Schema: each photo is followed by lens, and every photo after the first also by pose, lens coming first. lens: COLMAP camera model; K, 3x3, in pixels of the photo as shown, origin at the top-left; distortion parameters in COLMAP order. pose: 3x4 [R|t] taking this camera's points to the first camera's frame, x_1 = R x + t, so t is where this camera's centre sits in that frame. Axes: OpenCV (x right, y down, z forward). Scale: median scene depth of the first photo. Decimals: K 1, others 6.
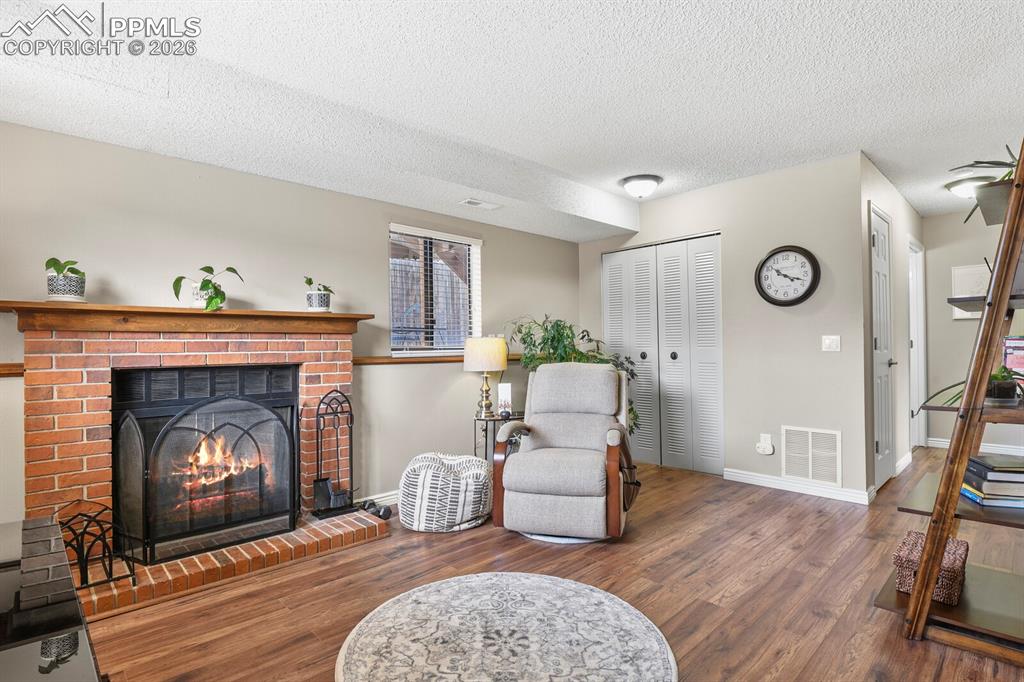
lens RADIAL K [[500.6, 0, 518.6], [0, 500.6, 340.8], [0, 0, 1]] dist [-0.019963, -0.000660]
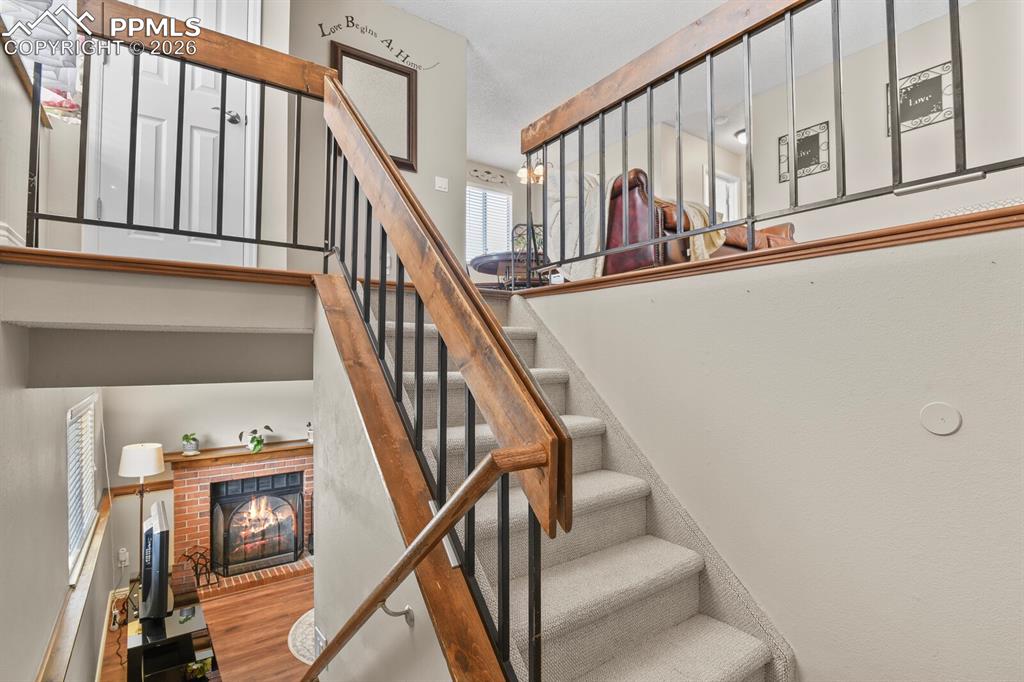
lens RADIAL K [[493.6, 0, 519.1], [0, 493.6, 343.5], [0, 0, 1]] dist [-0.016613, -0.000971]
pose [[0.991528, 0.008669, -0.129603, 0.761287], [-0.008866, 0.999960, -0.000941, -0.555040], [0.129590, 0.002082, 0.991565, -0.918379]]
